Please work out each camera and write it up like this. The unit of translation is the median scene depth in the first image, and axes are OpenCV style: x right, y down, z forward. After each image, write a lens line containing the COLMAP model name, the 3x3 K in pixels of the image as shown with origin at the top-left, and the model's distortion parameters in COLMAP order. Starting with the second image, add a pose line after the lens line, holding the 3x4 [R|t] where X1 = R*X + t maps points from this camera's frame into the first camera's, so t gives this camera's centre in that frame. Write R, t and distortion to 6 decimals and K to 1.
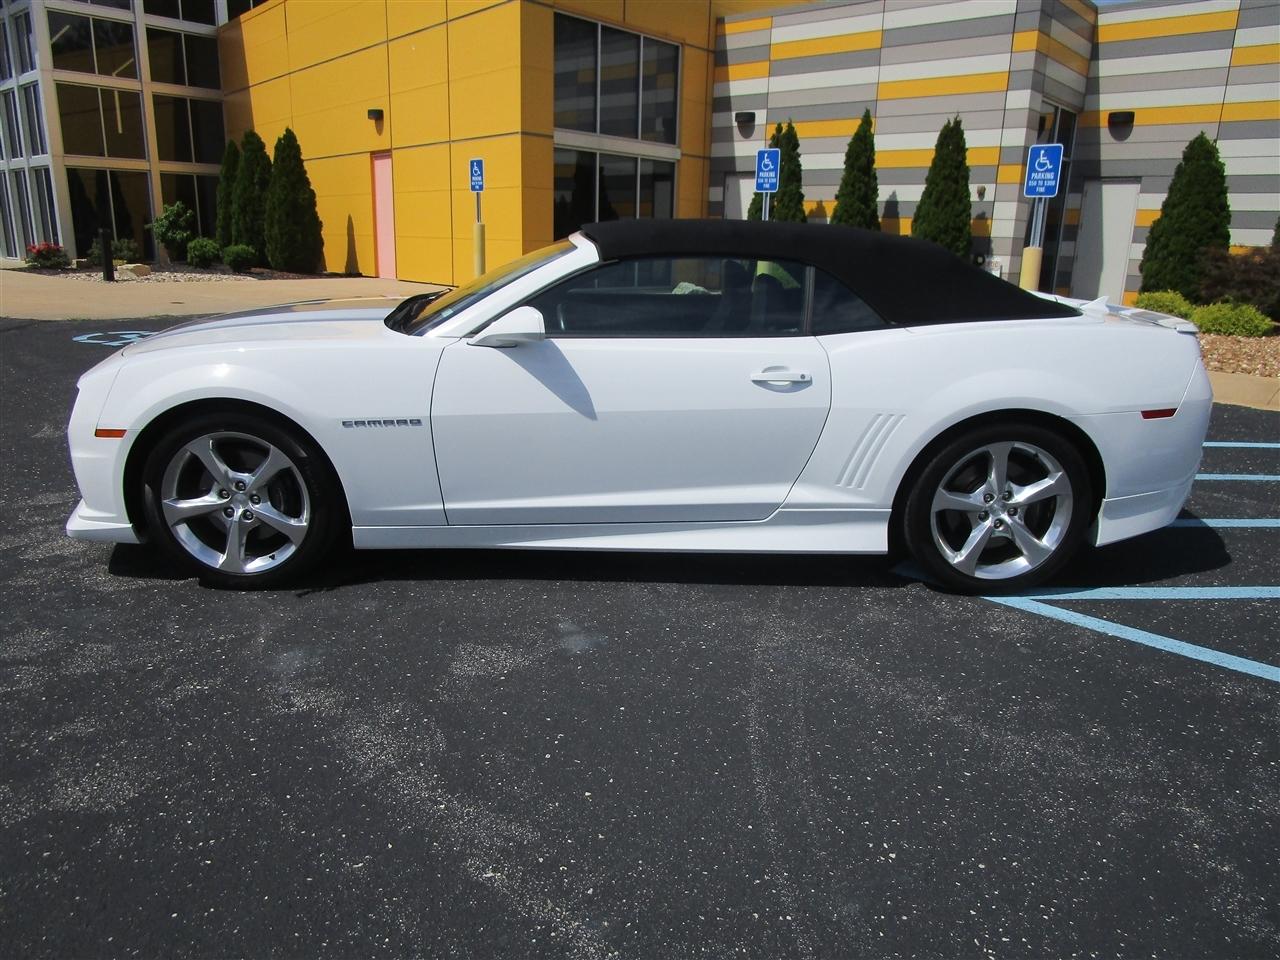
lens RADIAL K [[903.9, 0, 634.0], [0, 903.9, 479.4], [0, 0, 1]] dist [-0.035276, 0.010024]
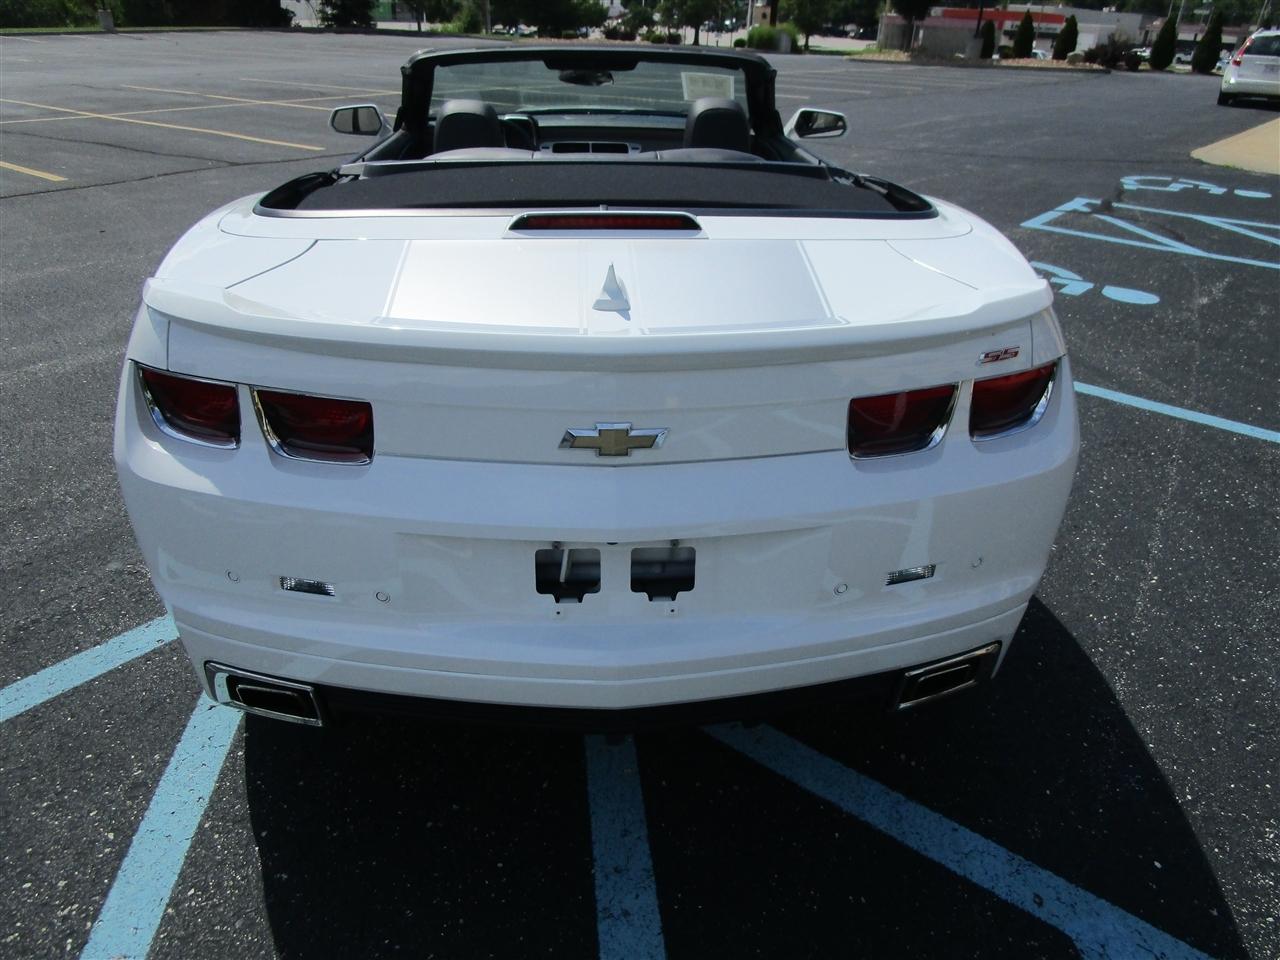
lens RADIAL K [[903.9, 0, 635.3], [0, 903.9, 478.7], [0, 0, 1]] dist [-0.035276, 0.010024]
pose [[0.034368, 0.446165, -0.894291, 1.007578], [-0.302138, 0.857587, 0.416242, -0.324679], [0.952644, 0.255894, 0.164277, 1.133619]]
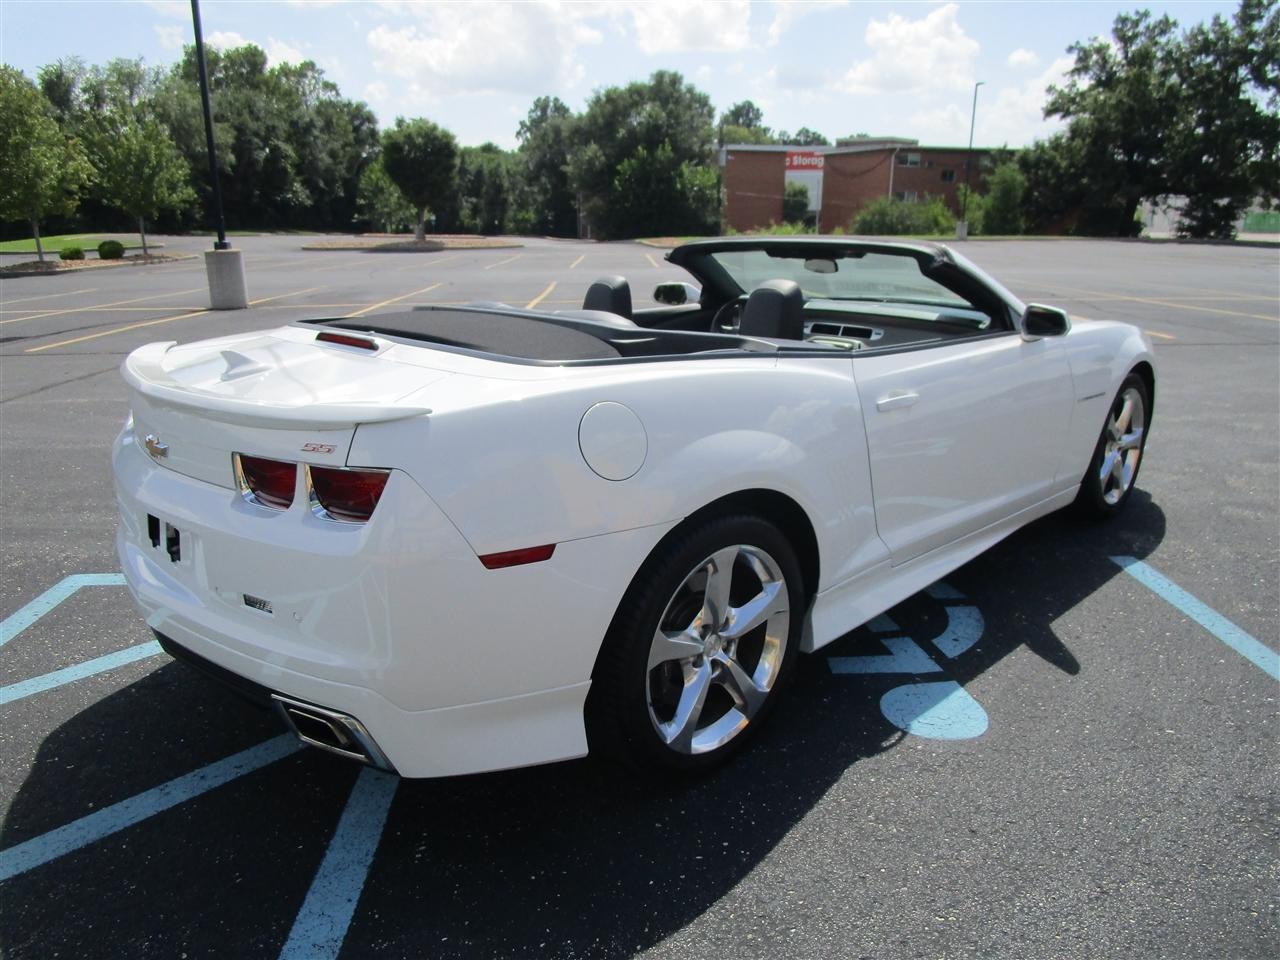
lens RADIAL K [[903.9, 0, 638.7], [0, 903.9, 469.7], [0, 0, 1]] dist [-0.035276, 0.010024]
pose [[-0.732731, 0.168234, -0.659396, 0.831075], [-0.201109, 0.872151, 0.445991, -0.504309], [0.650124, 0.459401, -0.605219, 1.771423]]
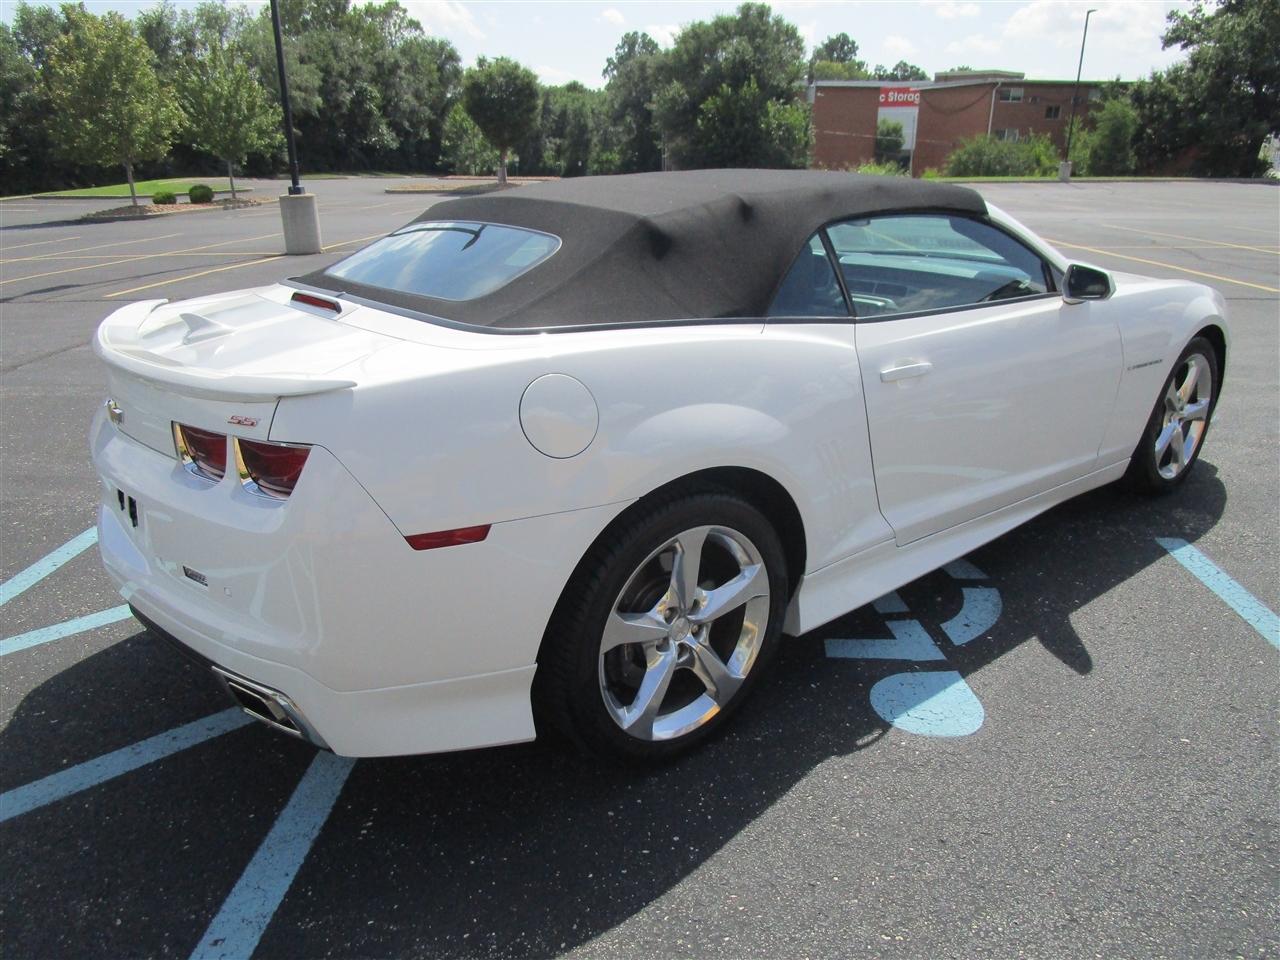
lens RADIAL K [[903.9, 0, 637.7], [0, 903.9, 479.4], [0, 0, 1]] dist [-0.035276, 0.010024]
pose [[-0.792762, 0.194988, -0.577502, 0.742173], [-0.175730, 0.834108, 0.522860, -0.518944], [0.583651, 0.515988, -0.626984, 1.788732]]
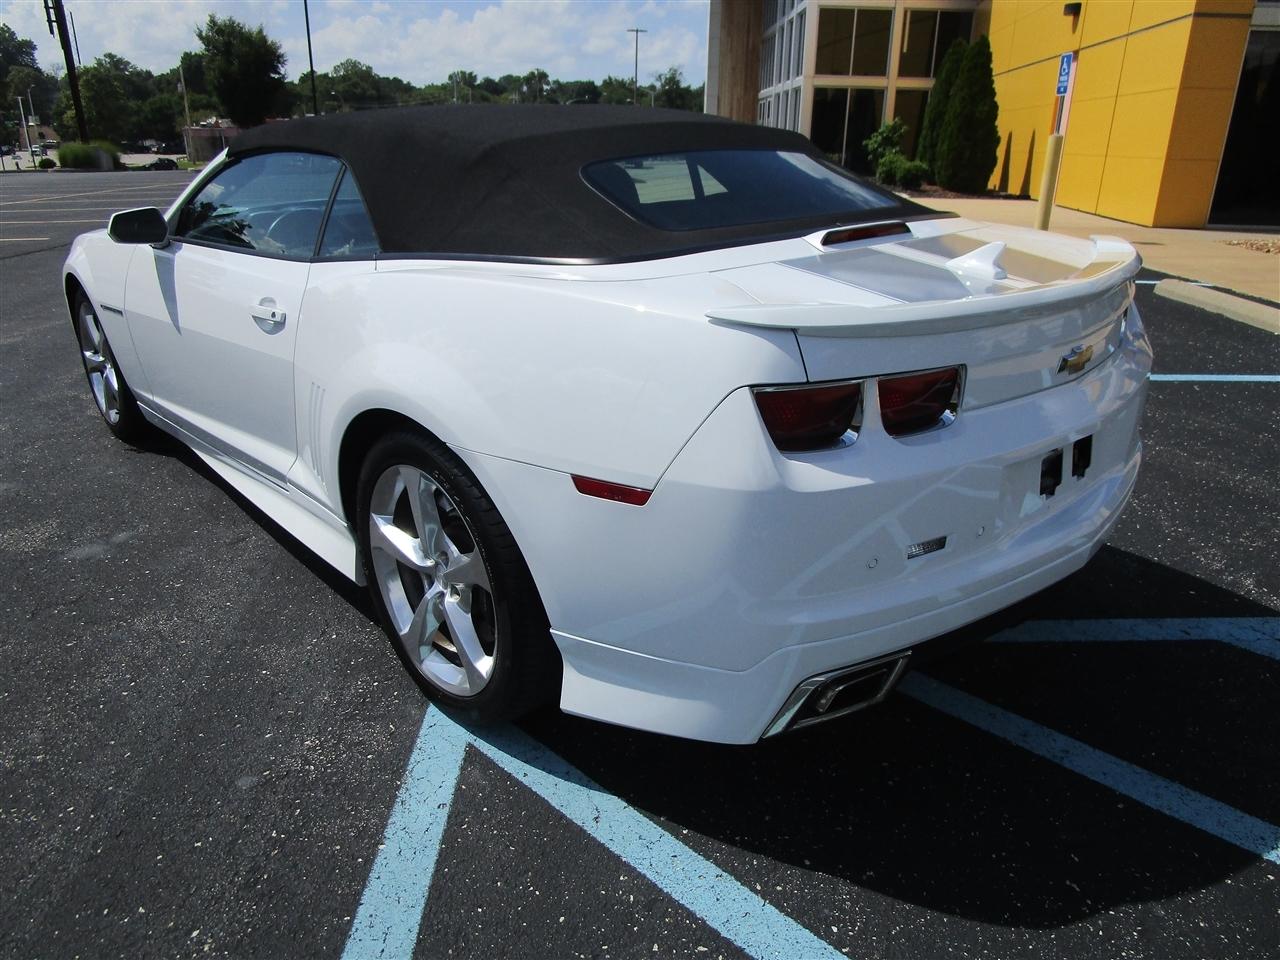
lens RADIAL K [[903.9, 0, 636.7], [0, 903.9, 485.5], [0, 0, 1]] dist [-0.035276, 0.010024]
pose [[0.661931, 0.256626, -0.704266, 0.874254], [-0.194996, 0.966171, 0.168788, -0.148909], [0.723757, 0.025603, 0.689580, 0.657565]]
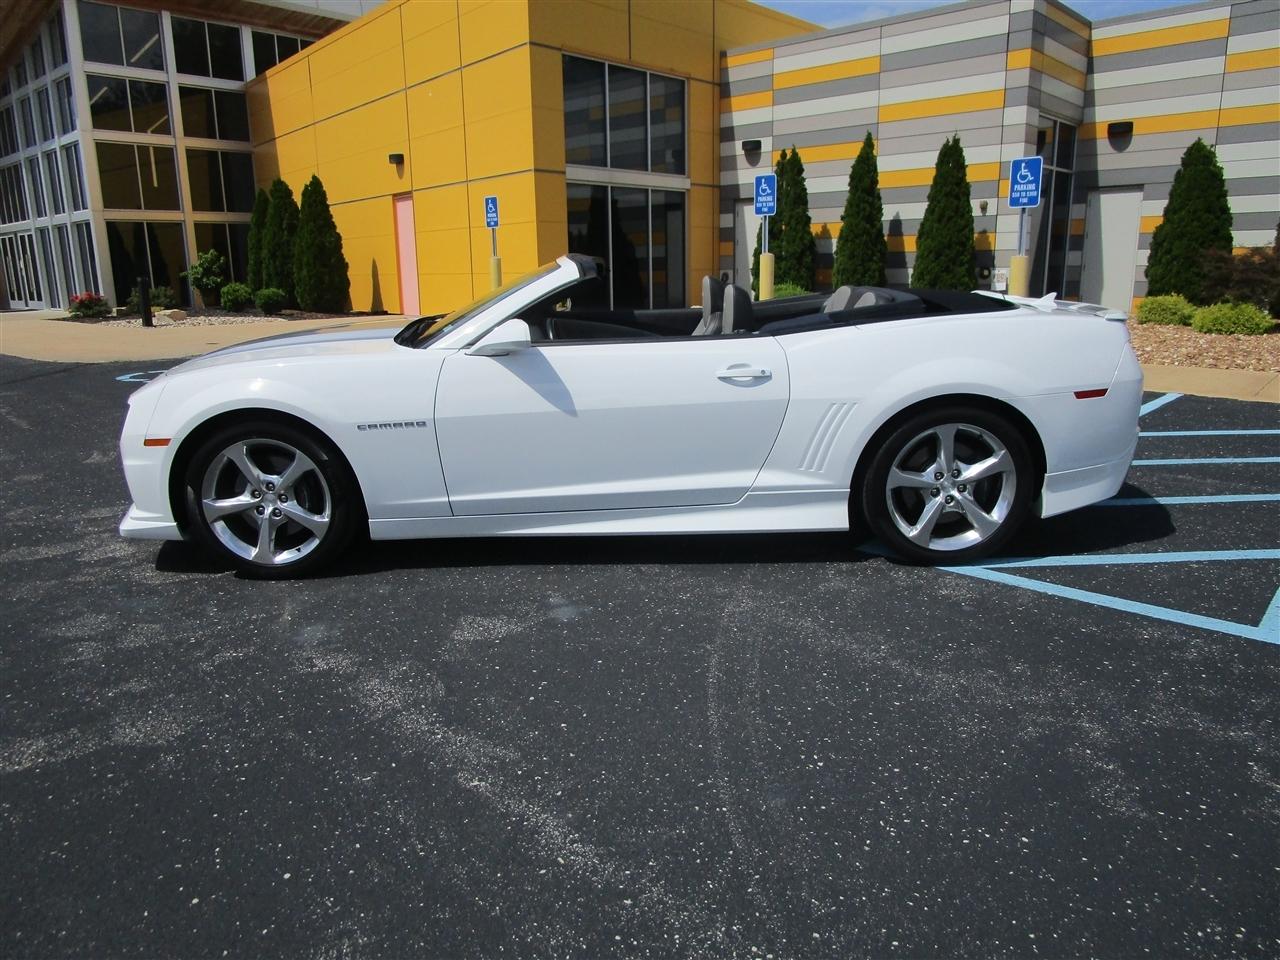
lens RADIAL K [[903.9, 0, 631.7], [0, 903.9, 473.8], [0, 0, 1]] dist [-0.035276, 0.010024]
pose [[0.998801, -0.033649, -0.035554, 0.057421], [0.032268, 0.998728, -0.038739, 0.047213], [0.036813, 0.037545, 0.998617, -0.111622]]
